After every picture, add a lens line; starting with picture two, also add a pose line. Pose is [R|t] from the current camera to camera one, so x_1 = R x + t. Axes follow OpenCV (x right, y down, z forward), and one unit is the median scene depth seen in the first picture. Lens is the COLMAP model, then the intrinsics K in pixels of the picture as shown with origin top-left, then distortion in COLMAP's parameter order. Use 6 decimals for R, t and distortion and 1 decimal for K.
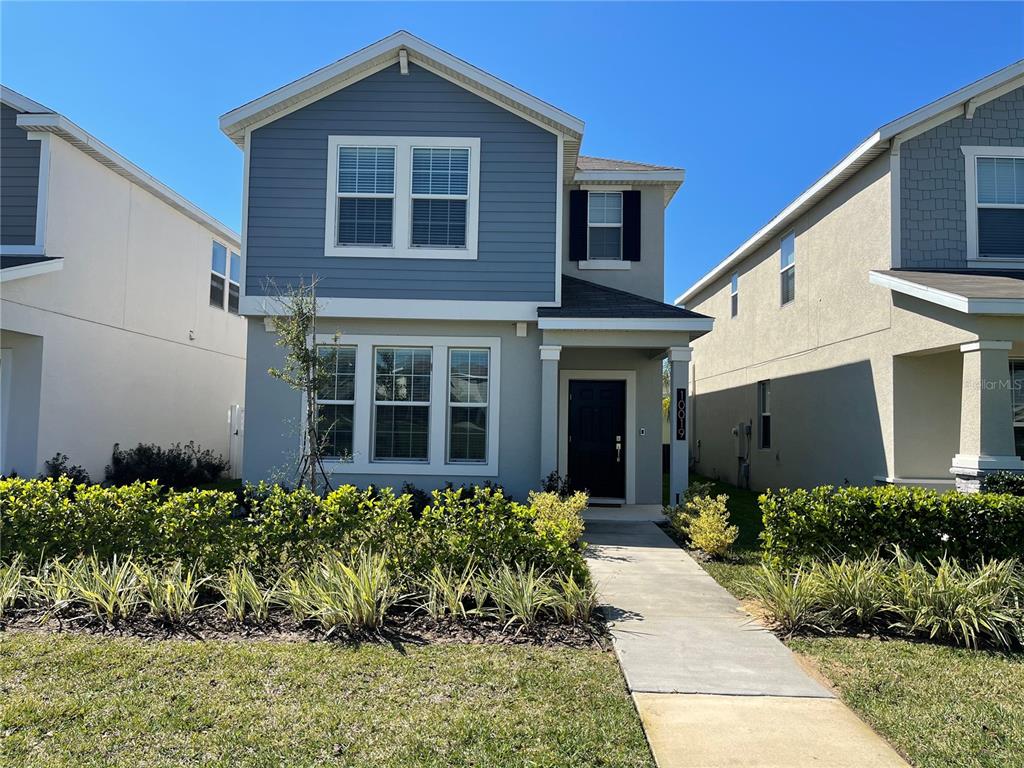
lens RADIAL K [[773.6, 0, 511.3], [0, 773.6, 378.2], [0, 0, 1]] dist [0.043350, -0.016569]
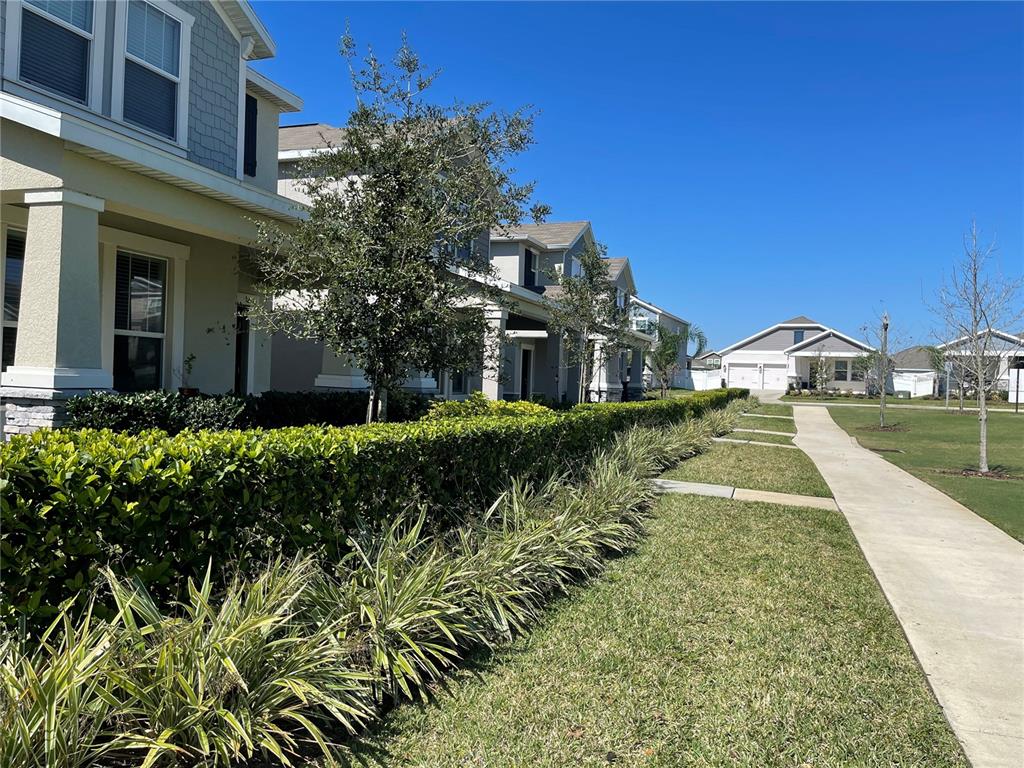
lens RADIAL K [[773.6, 0, 511.4], [0, 773.6, 377.5], [0, 0, 1]] dist [0.043350, -0.016569]
pose [[0.314818, -0.008758, 0.949112, 0.157150], [-0.088554, 0.995325, 0.038557, 0.072168], [-0.945012, -0.096186, 0.312570, 0.662761]]
